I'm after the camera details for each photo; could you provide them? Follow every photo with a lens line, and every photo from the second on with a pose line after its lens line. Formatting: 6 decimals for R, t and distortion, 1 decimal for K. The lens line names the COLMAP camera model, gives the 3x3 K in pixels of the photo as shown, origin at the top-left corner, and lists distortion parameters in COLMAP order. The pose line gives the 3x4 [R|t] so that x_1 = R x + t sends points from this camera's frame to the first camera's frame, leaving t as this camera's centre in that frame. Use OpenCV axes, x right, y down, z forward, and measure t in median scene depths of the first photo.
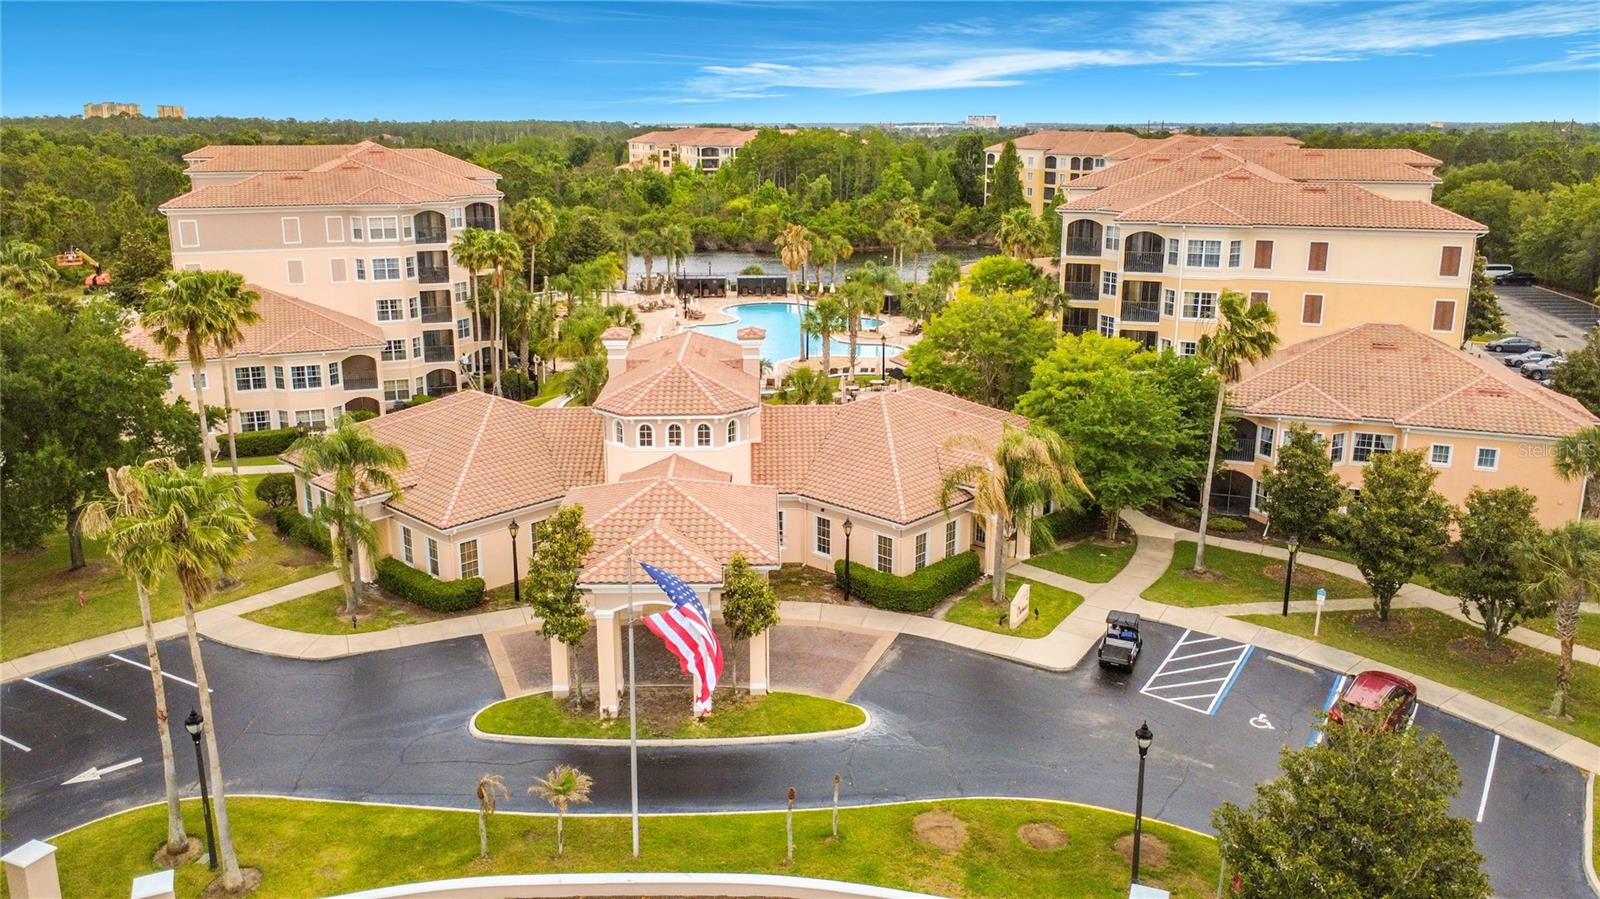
lens RADIAL K [[1193.6, 0, 800.0], [0, 1193.6, 449.5], [0, 0, 1]] dist [-0.011038, 0.001149]
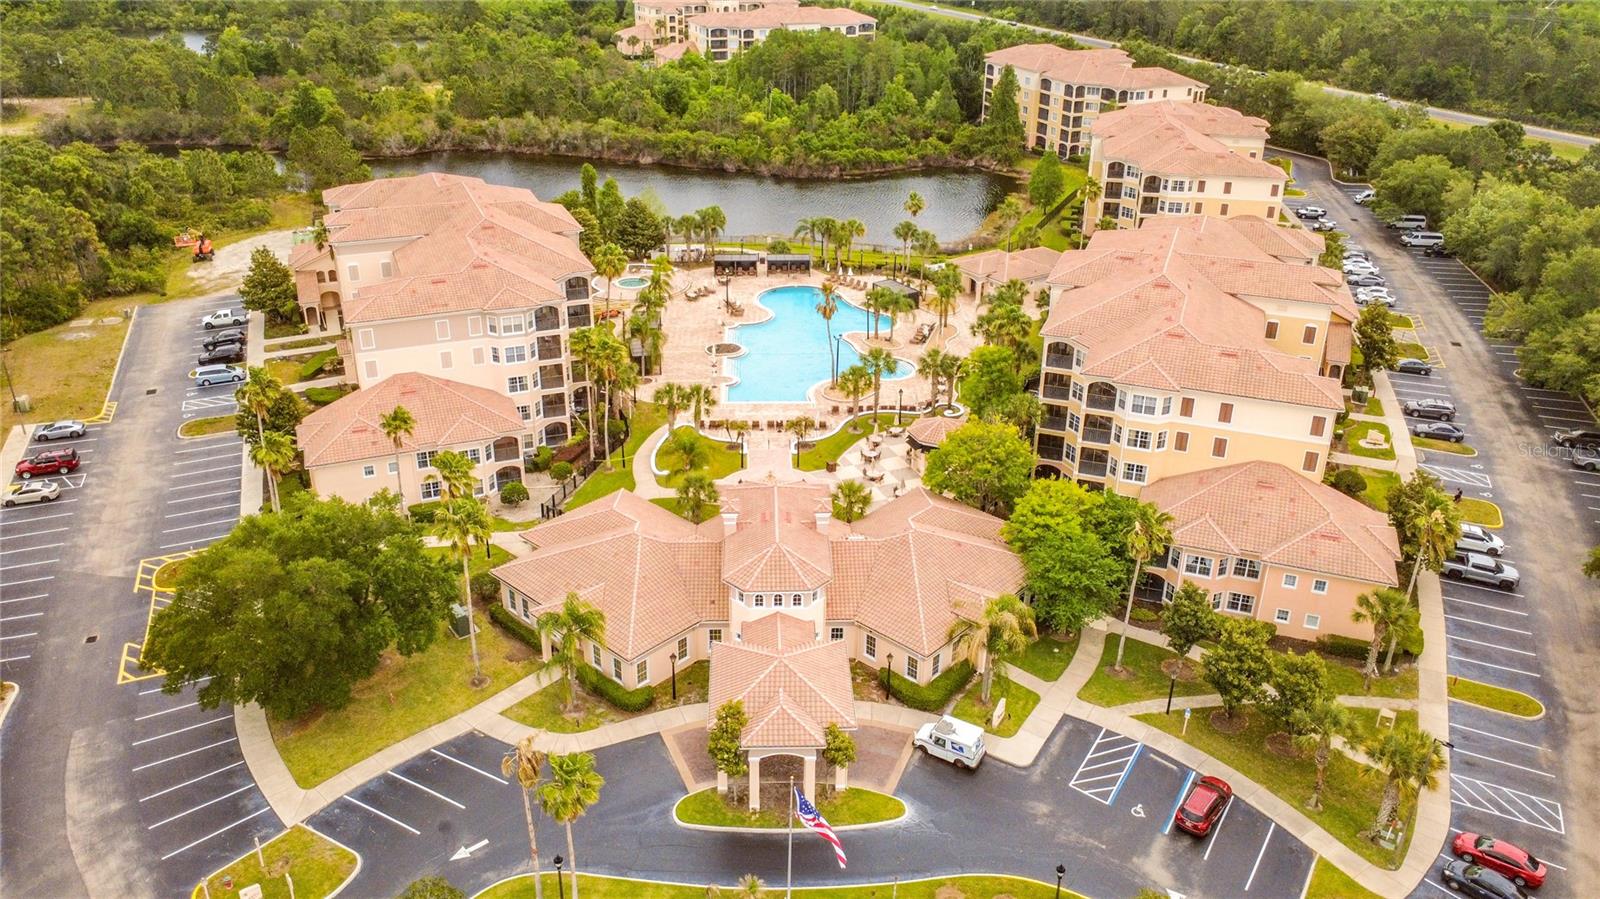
lens RADIAL K [[1192.9, 0, 795.5], [0, 1192.9, 455.4], [0, 0, 1]] dist [-0.013428, 0.001388]
pose [[0.999936, 0.005114, 0.010127, -0.080990], [-0.006933, 0.982004, 0.188734, -0.394625], [-0.008980, -0.188792, 0.981976, -0.380397]]
